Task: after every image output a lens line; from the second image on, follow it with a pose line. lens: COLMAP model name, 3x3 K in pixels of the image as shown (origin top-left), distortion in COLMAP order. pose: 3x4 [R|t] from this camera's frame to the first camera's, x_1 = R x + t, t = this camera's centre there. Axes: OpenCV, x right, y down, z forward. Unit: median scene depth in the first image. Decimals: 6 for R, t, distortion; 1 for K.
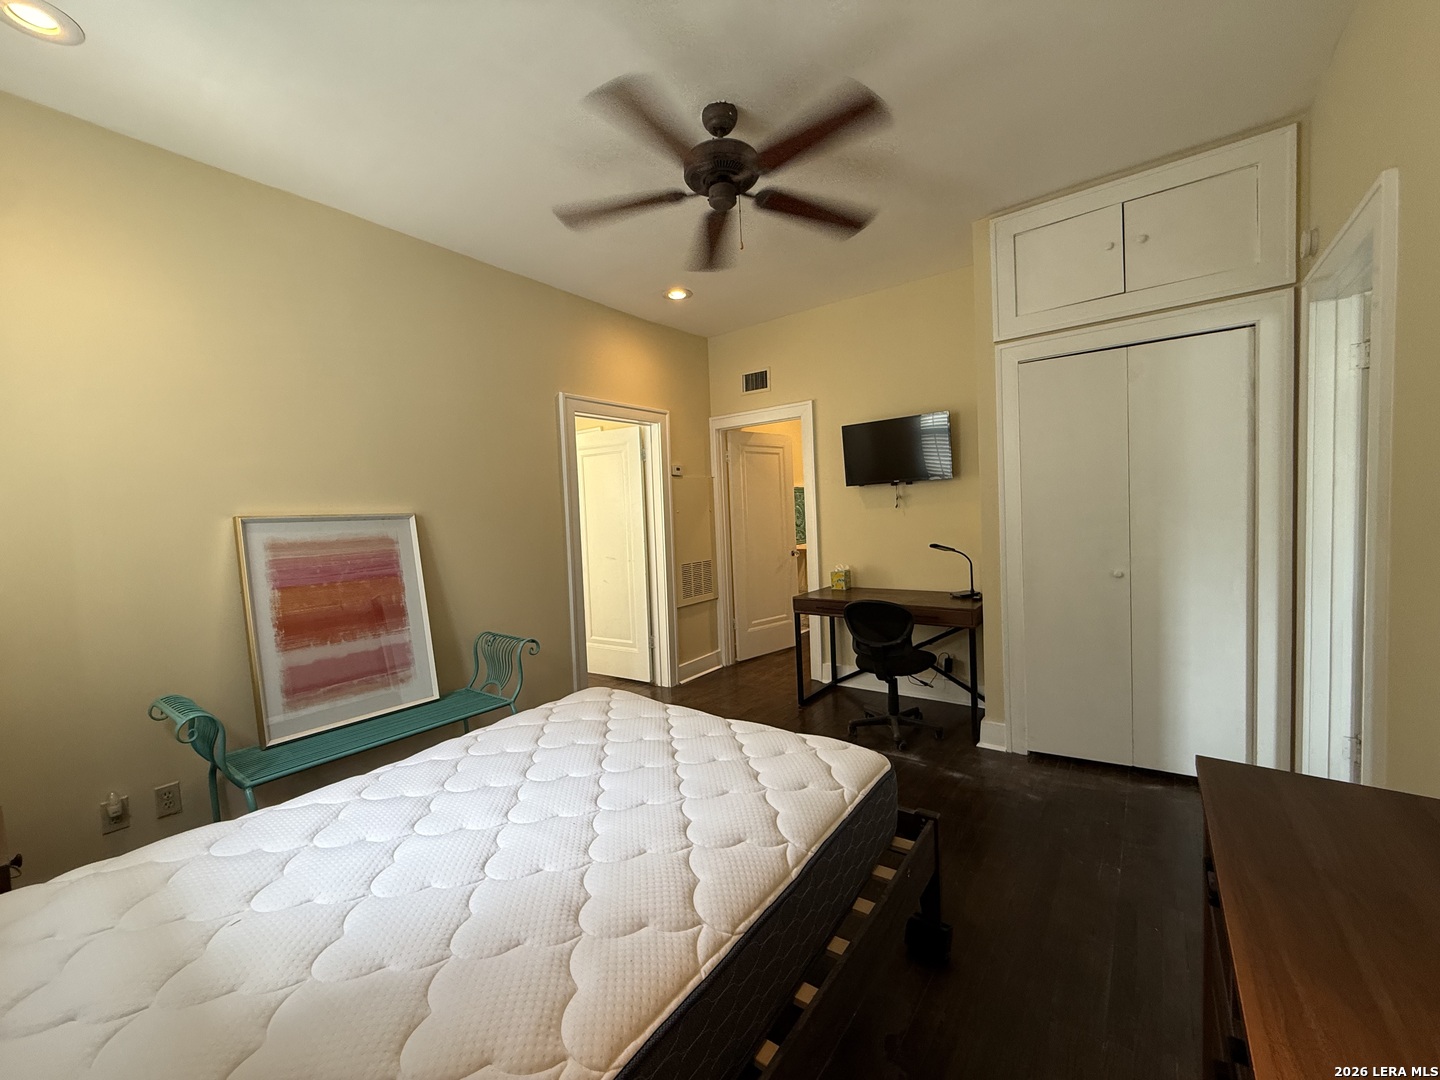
lens RADIAL K [[576.1, 0, 718.8], [0, 576.1, 546.2], [0, 0, 1]] dist [0.003386, -0.000439]
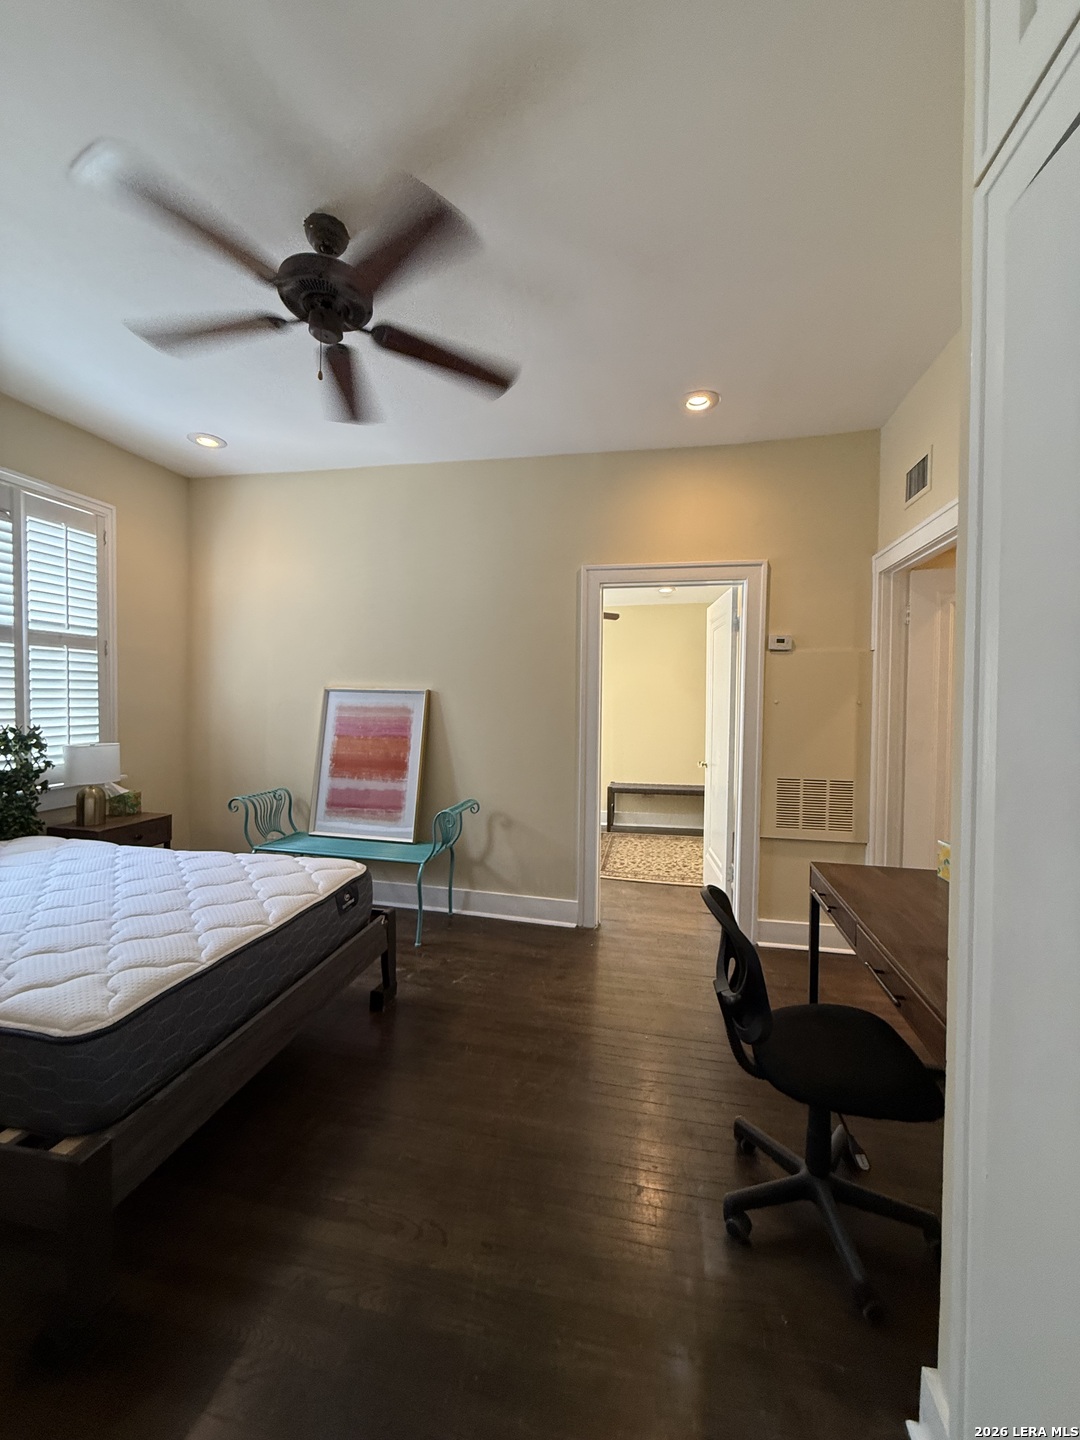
lens RADIAL K [[576.1, 0, 539.0], [0, 576.1, 716.6], [0, 0, 1]] dist [0.003386, -0.000439]
pose [[0.421959, 0.072582, -0.903705, 0.746991], [-0.087854, 0.995373, 0.038923, -0.074158], [0.902348, 0.062970, 0.426383, 0.750923]]
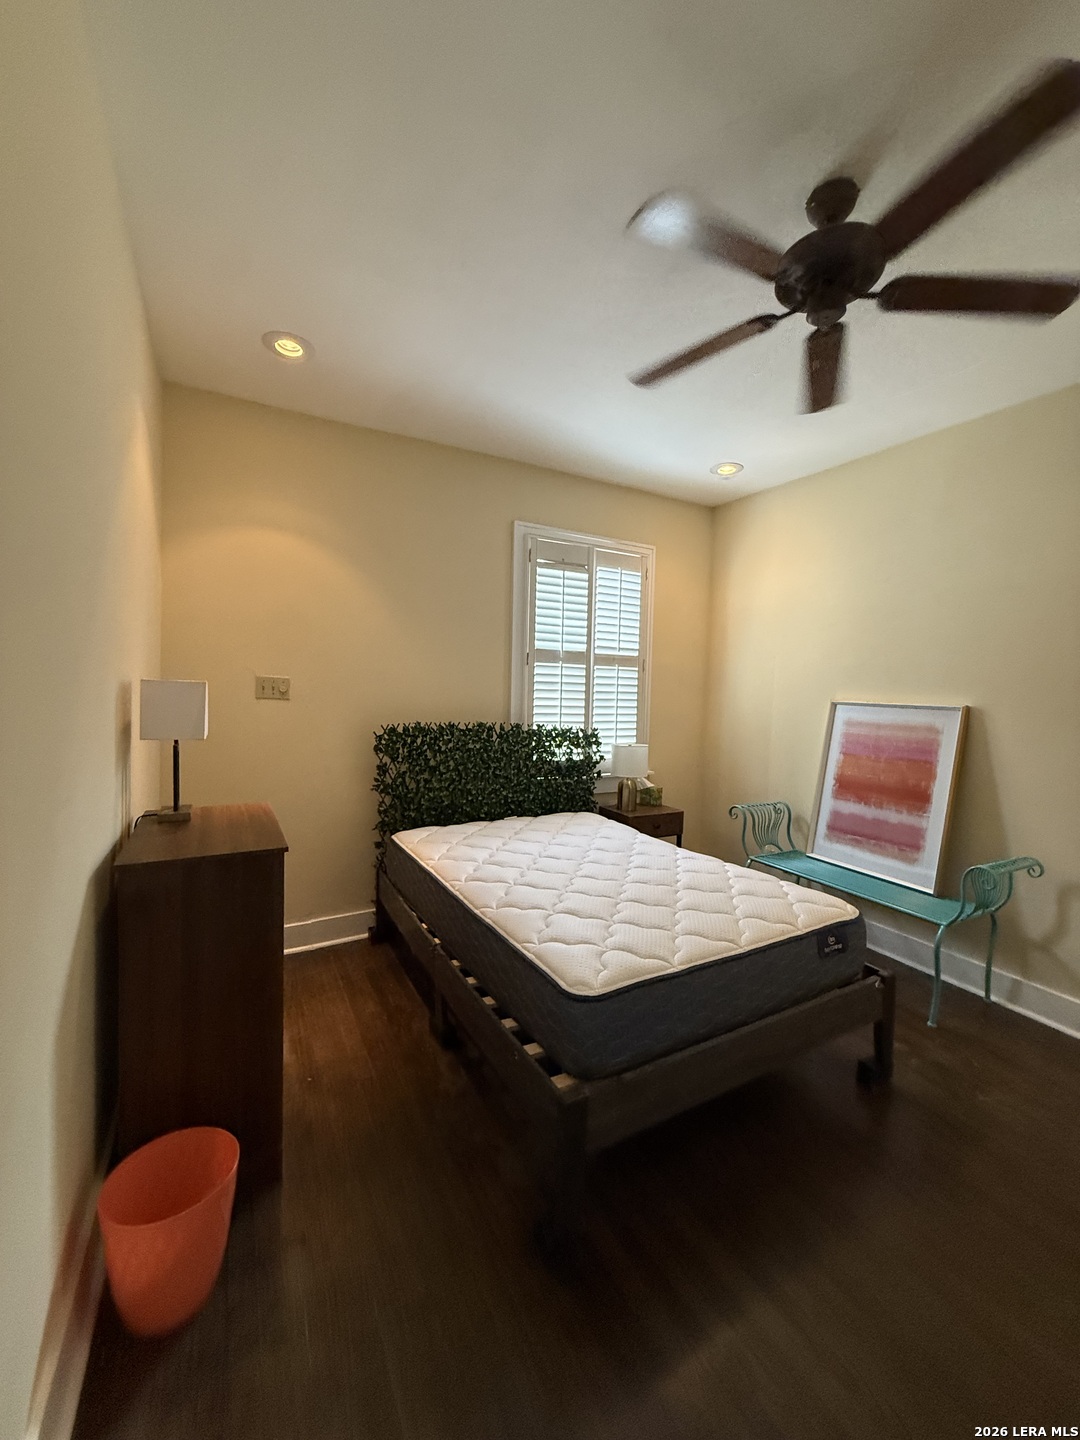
lens RADIAL K [[576.1, 0, 545.6], [0, 576.1, 713.8], [0, 0, 1]] dist [0.003386, -0.000439]
pose [[-0.403078, 0.064182, -0.912912, 0.697892], [-0.071700, 0.992257, 0.101419, -0.098721], [0.912353, 0.106336, -0.395354, 0.801884]]
